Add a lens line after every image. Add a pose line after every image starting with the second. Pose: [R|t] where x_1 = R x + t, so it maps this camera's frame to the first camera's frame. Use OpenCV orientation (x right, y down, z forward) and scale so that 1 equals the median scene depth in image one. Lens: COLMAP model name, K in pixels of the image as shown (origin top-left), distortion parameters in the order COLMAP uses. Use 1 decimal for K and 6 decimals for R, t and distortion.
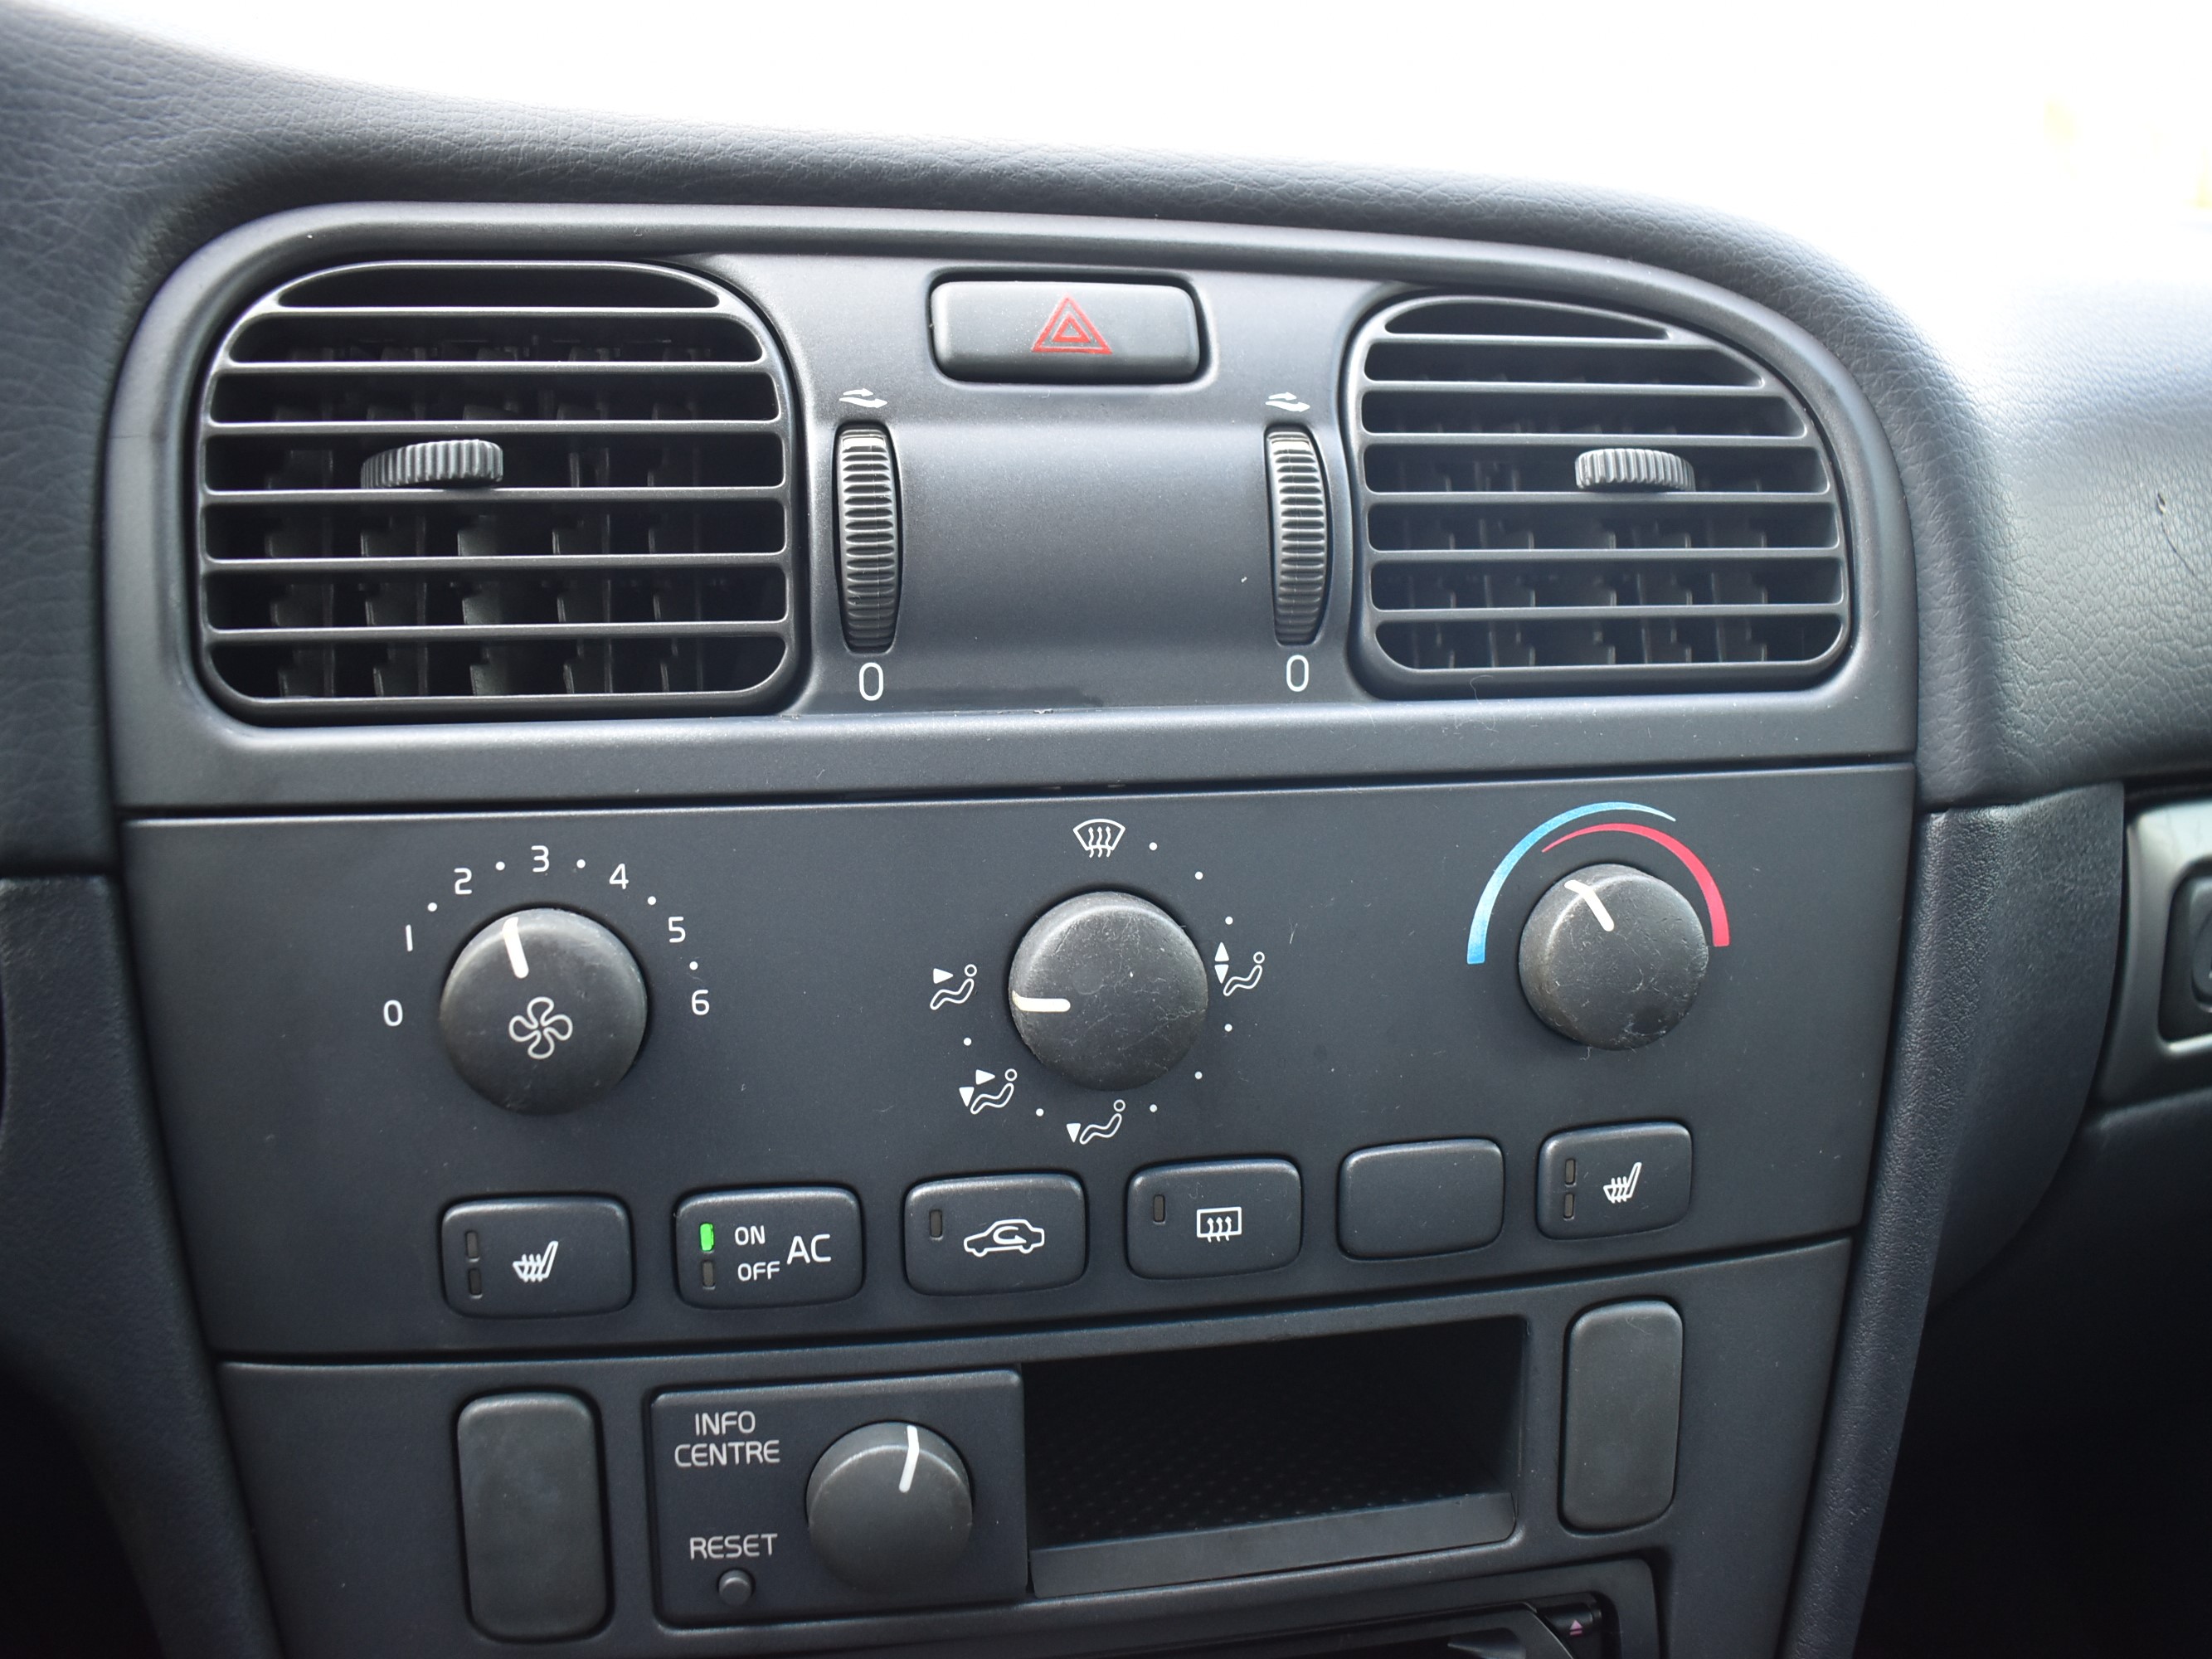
lens RADIAL K [[1893.3, 0, 1106.0], [0, 1893.3, 829.5], [0, 0, 1]] dist [-0.108236, 0.016054]
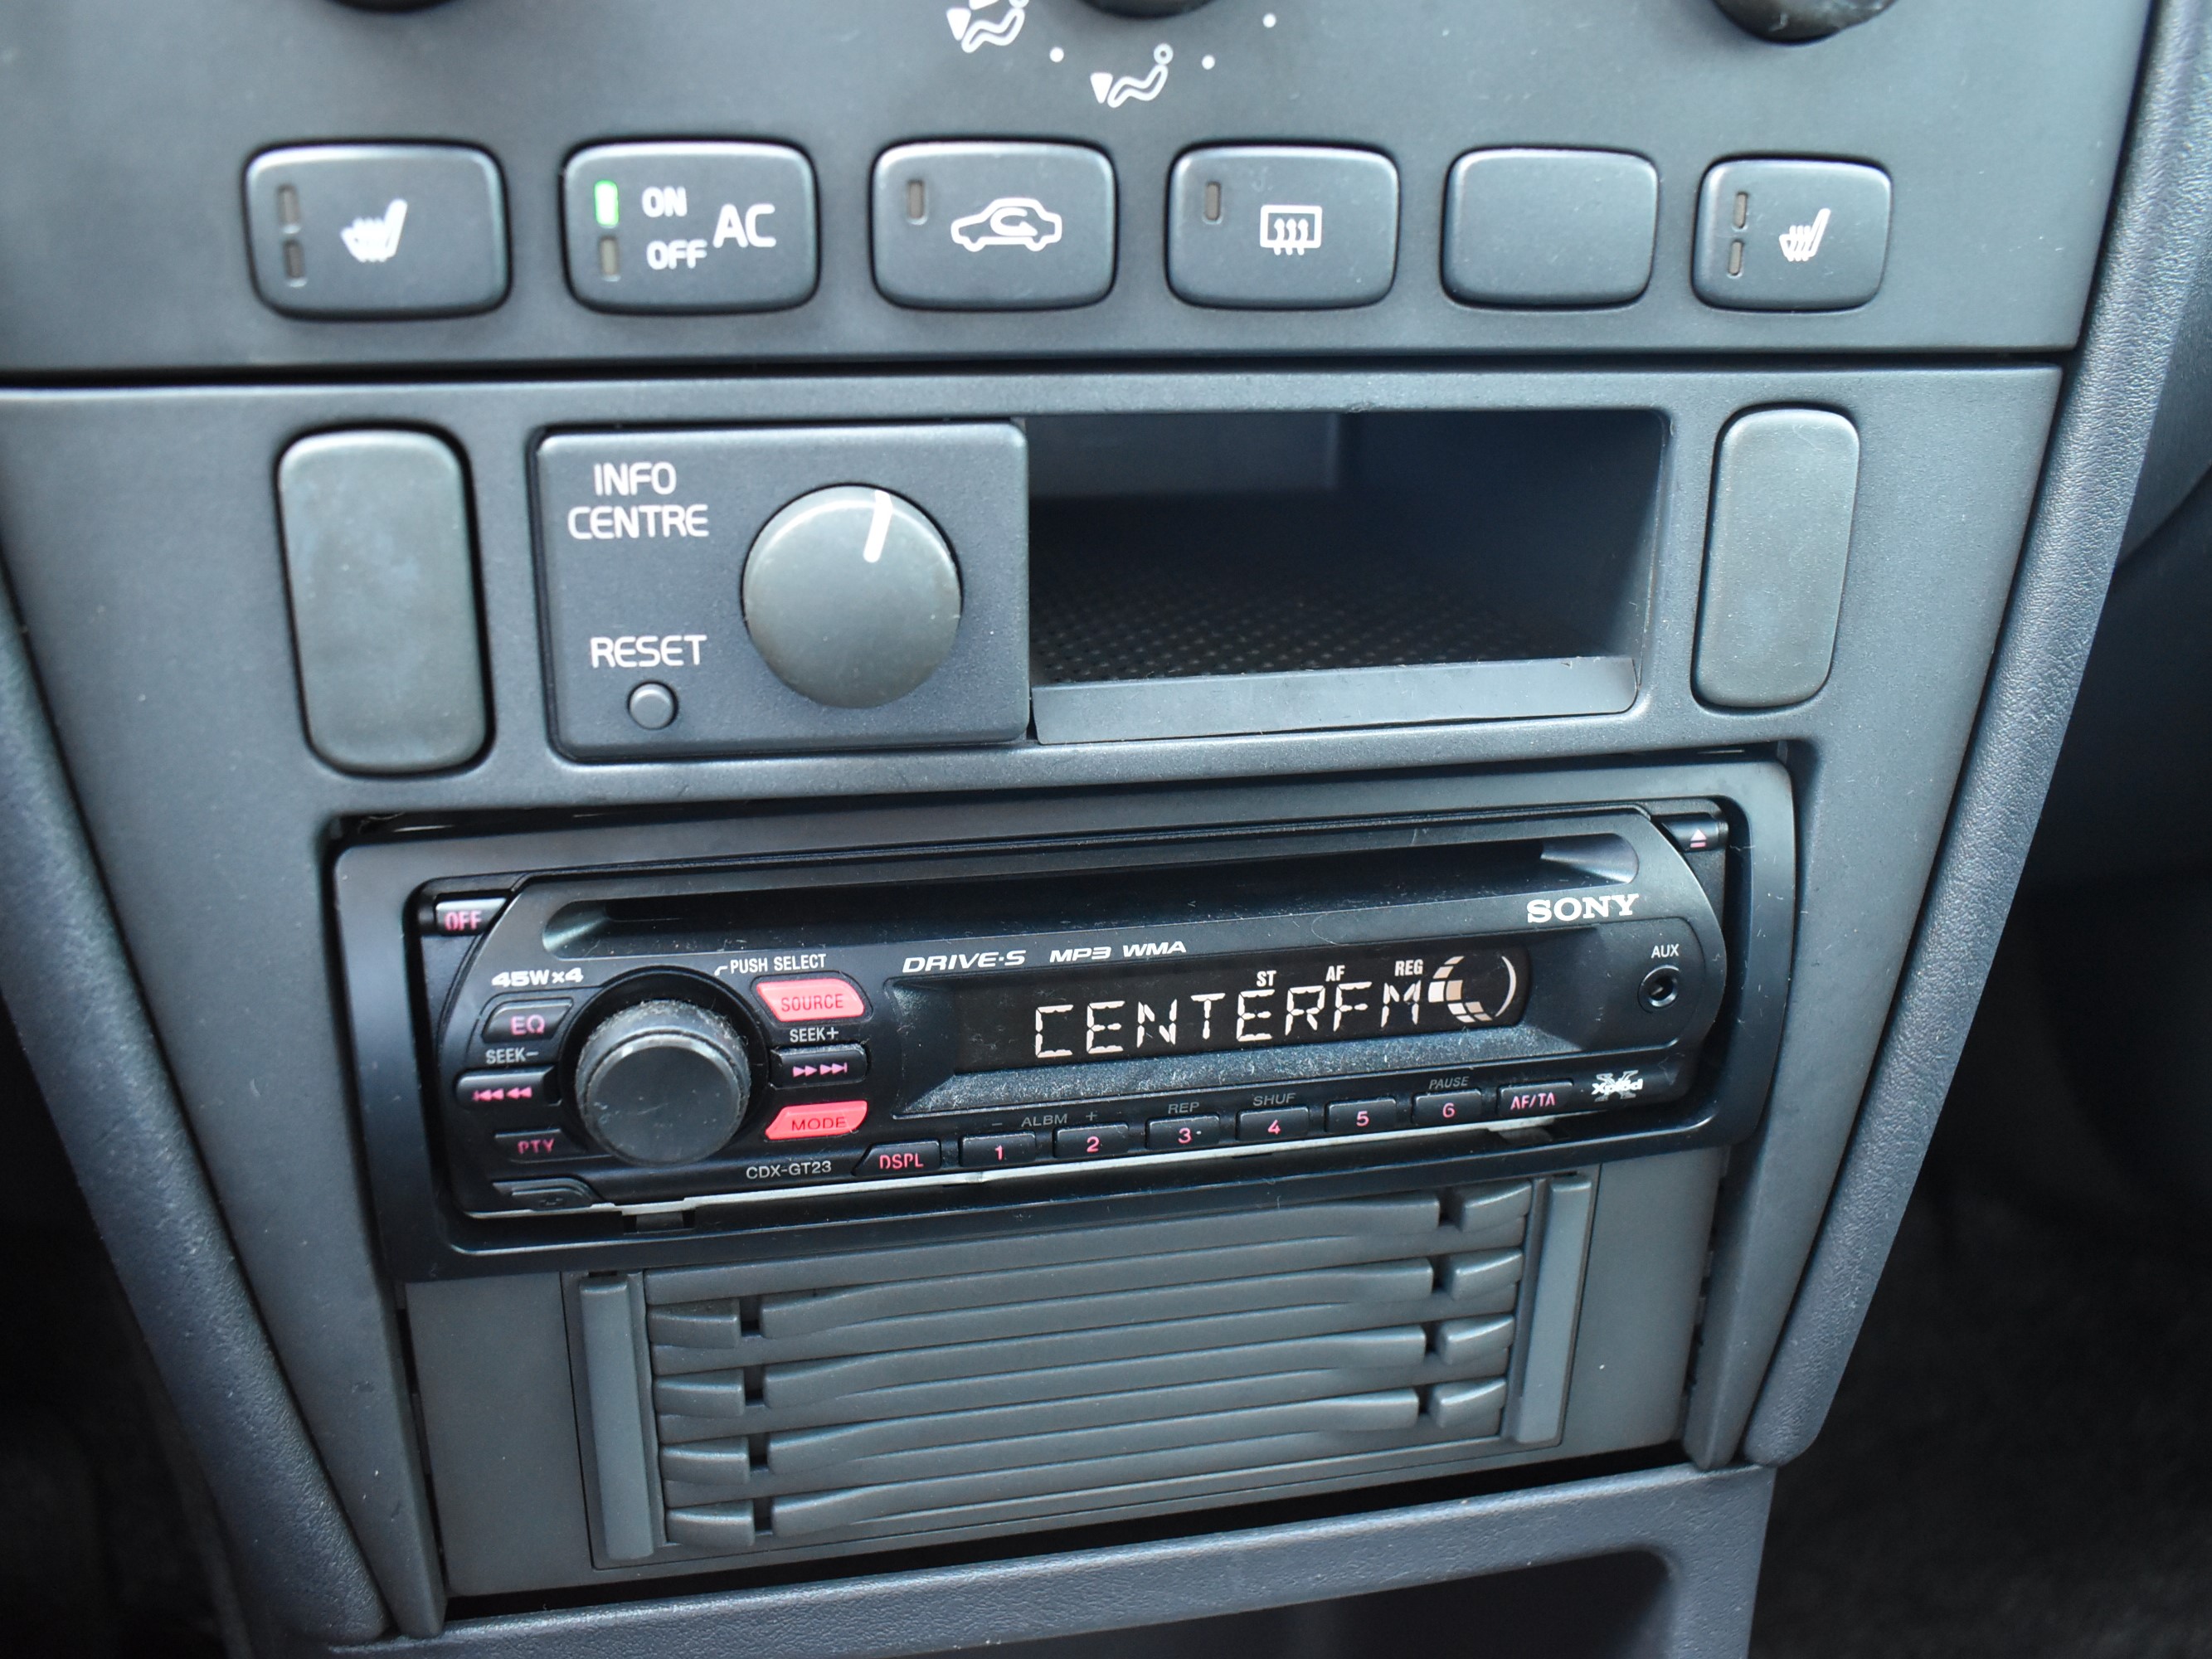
lens RADIAL K [[1893.3, 0, 1106.0], [0, 1893.3, 829.5], [0, 0, 1]] dist [-0.108236, 0.016054]
pose [[0.999694, 0.014132, 0.020302, -0.026252], [-0.018095, 0.977389, 0.210672, 0.292447], [-0.016865, -0.210975, 0.977346, 0.221323]]
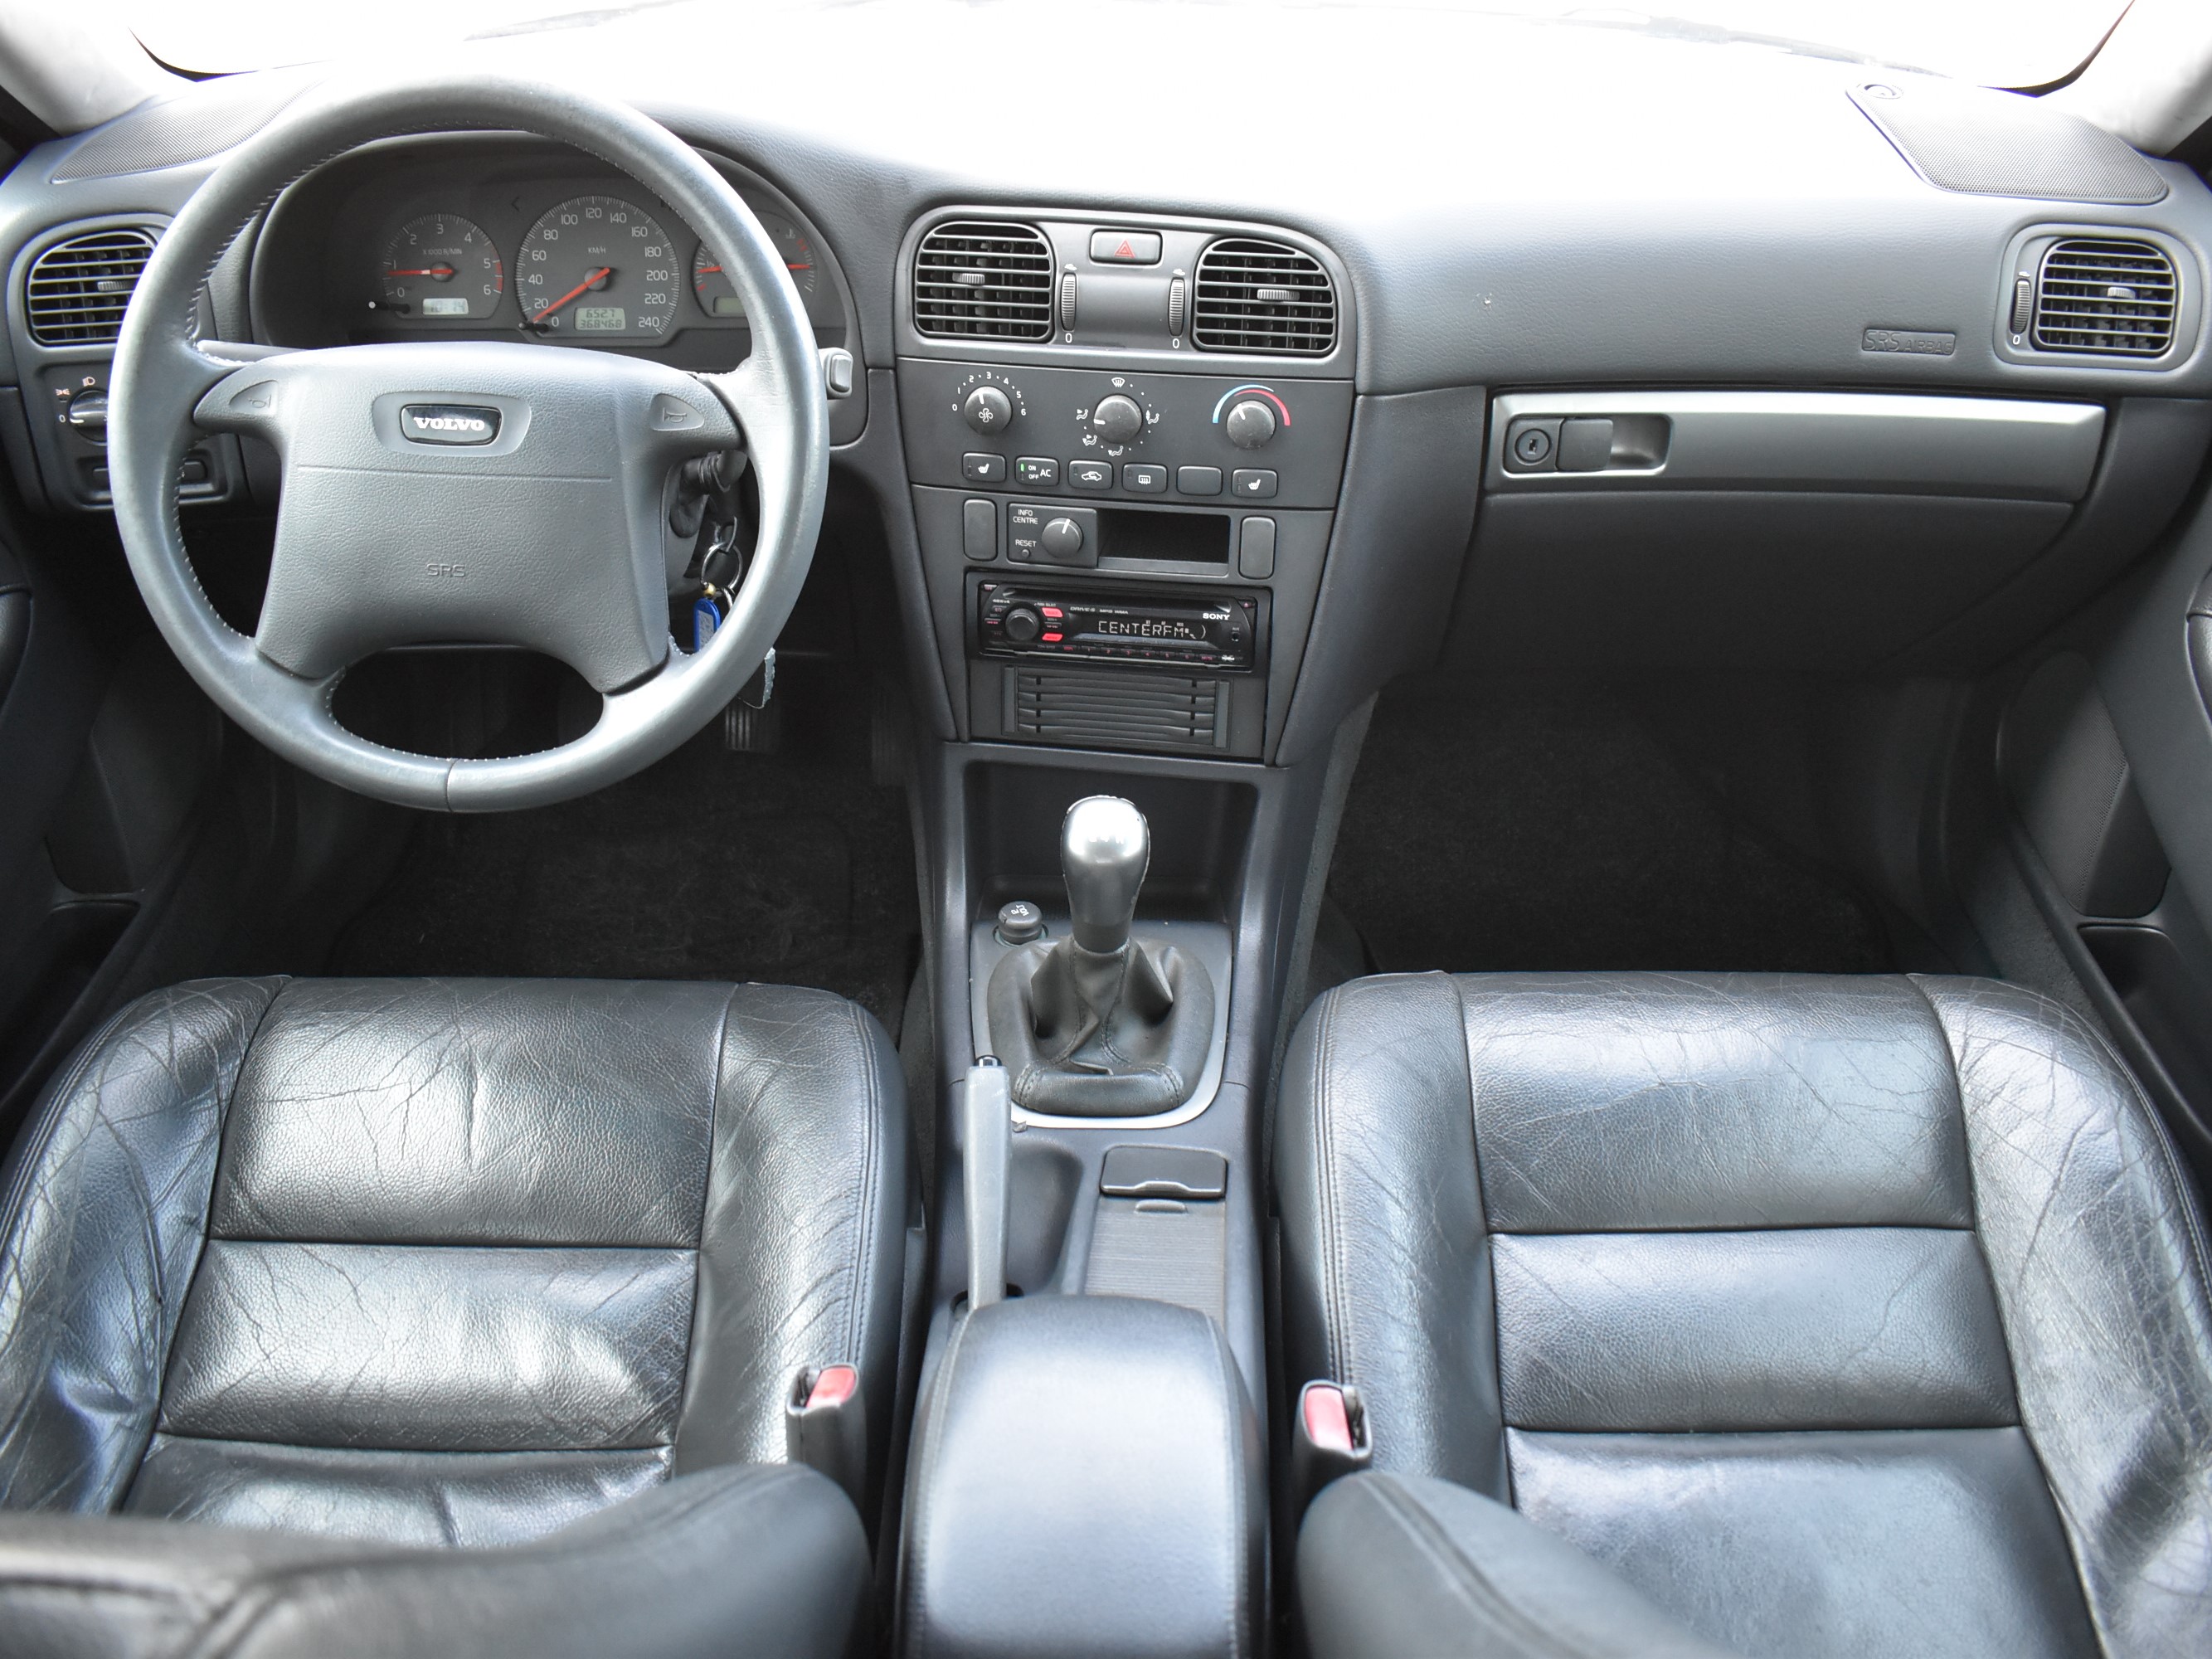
lens RADIAL K [[1893.3, 0, 1106.0], [0, 1893.3, 829.5], [0, 0, 1]] dist [-0.108236, 0.016054]
pose [[0.946386, 0.177911, -0.269632, 1.225344], [-0.066619, 0.924220, 0.376004, -0.622793], [0.316094, -0.337882, 0.886521, -2.911802]]
